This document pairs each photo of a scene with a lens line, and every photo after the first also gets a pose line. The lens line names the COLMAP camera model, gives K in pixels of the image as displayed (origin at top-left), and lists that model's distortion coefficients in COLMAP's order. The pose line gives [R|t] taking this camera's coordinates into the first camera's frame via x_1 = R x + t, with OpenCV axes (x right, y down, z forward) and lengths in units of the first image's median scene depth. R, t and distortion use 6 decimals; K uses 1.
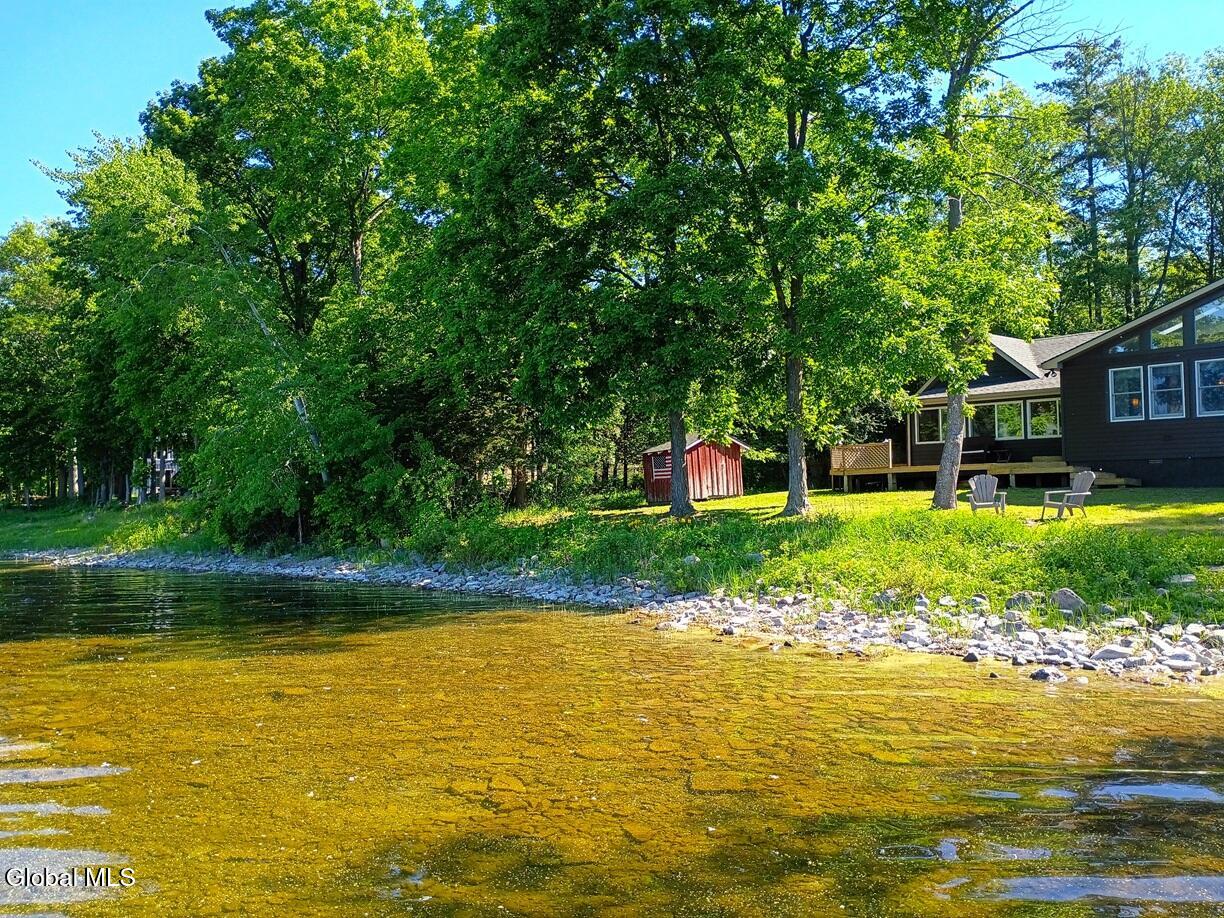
lens RADIAL K [[999.8, 0, 613.2], [0, 999.8, 457.9], [0, 0, 1]] dist [0.017864, -0.026458]
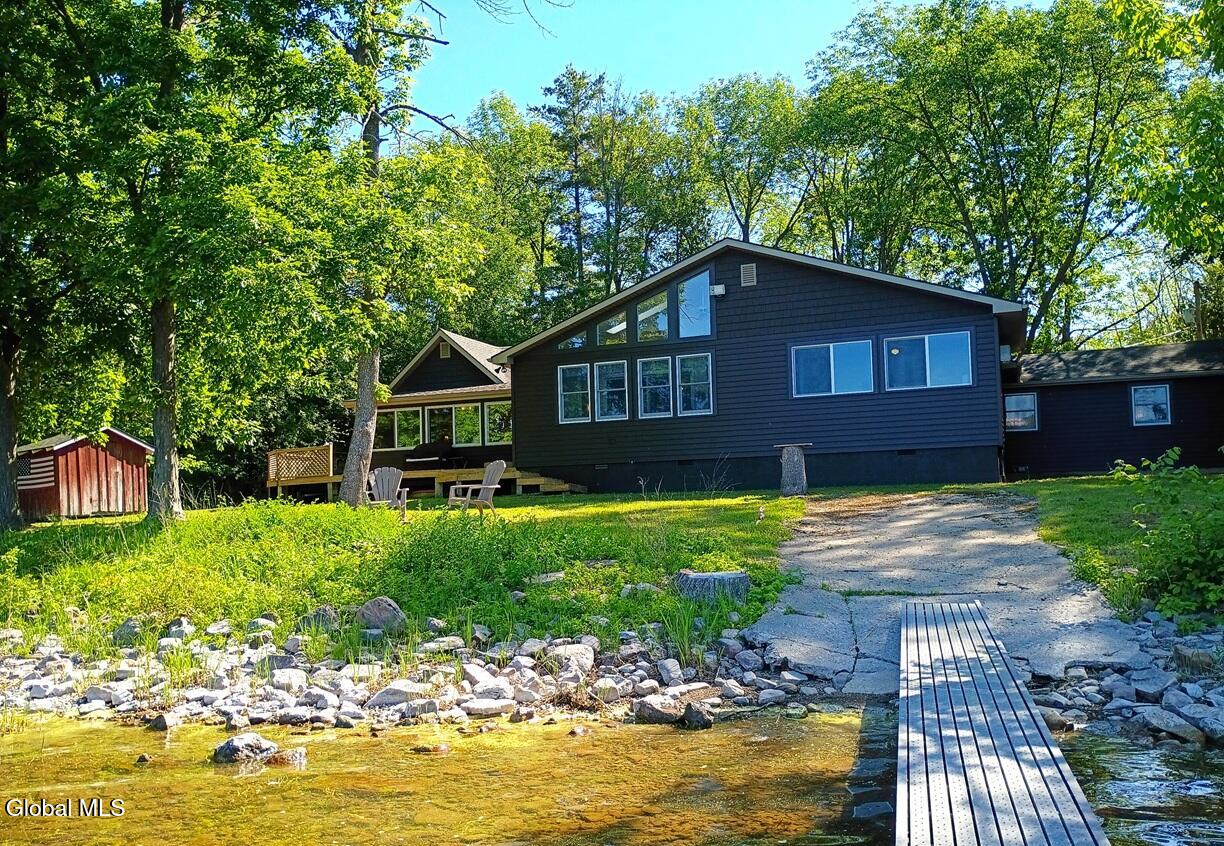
lens RADIAL K [[997.1, 0, 611.6], [0, 997.1, 456.5], [0, 0, 1]] dist [0.036640, 0.000657]
pose [[0.900349, 0.021311, 0.434646, 0.151698], [-0.004415, 0.999196, -0.039846, 0.031857], [-0.435146, 0.033956, 0.899719, 0.169372]]
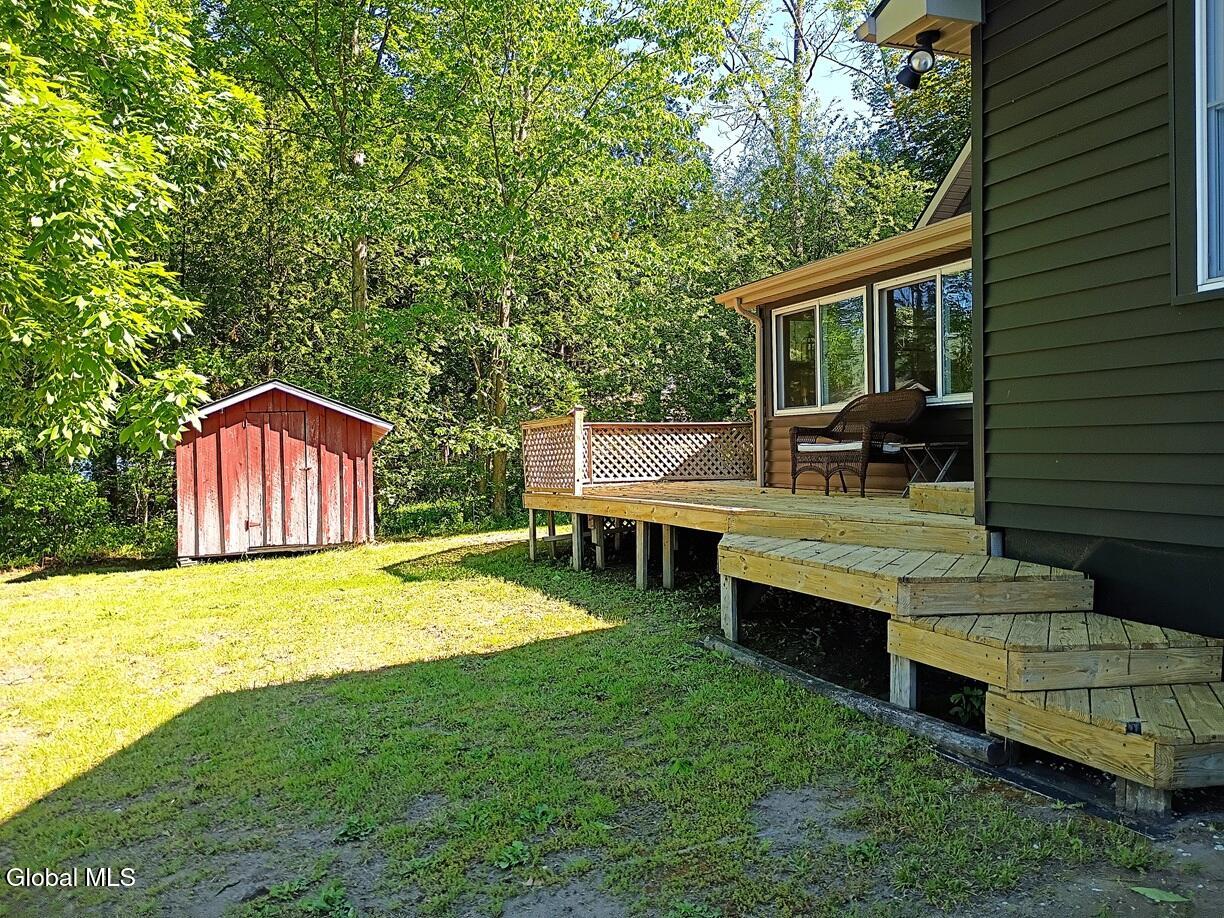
lens RADIAL K [[999.8, 0, 608.5], [0, 999.8, 460.3], [0, 0, 1]] dist [0.017864, -0.026458]
pose [[0.931452, 0.008675, -0.363760, 0.493448], [0.008339, 0.998944, 0.045178, -0.018912], [0.363768, -0.045115, 0.930397, 0.870718]]
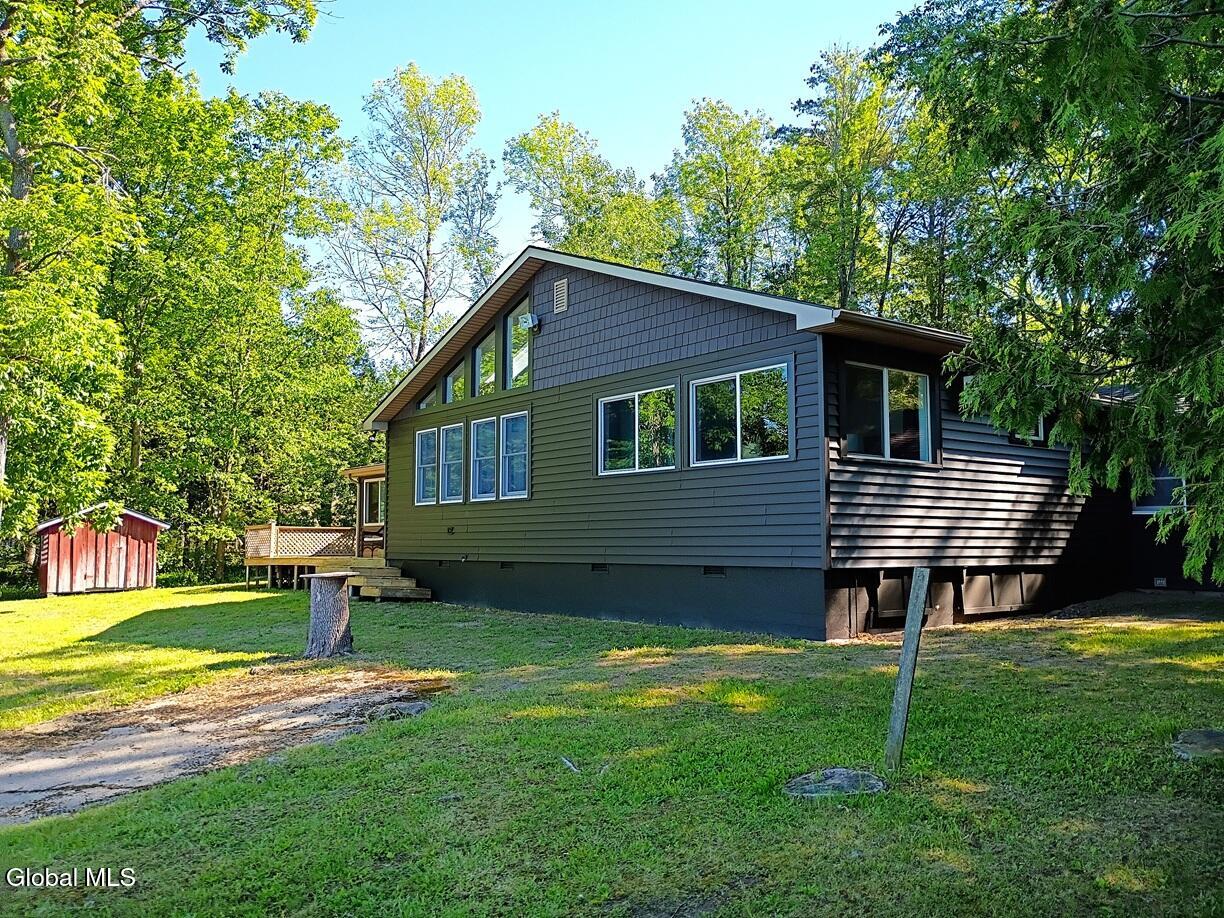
lens RADIAL K [[999.8, 0, 617.7], [0, 999.8, 455.8], [0, 0, 1]] dist [0.017864, -0.026458]
pose [[0.997753, 0.012183, -0.065881, 0.723776], [-0.016118, 0.998097, -0.059527, -0.032567], [0.065030, 0.060455, 0.996050, 0.312115]]
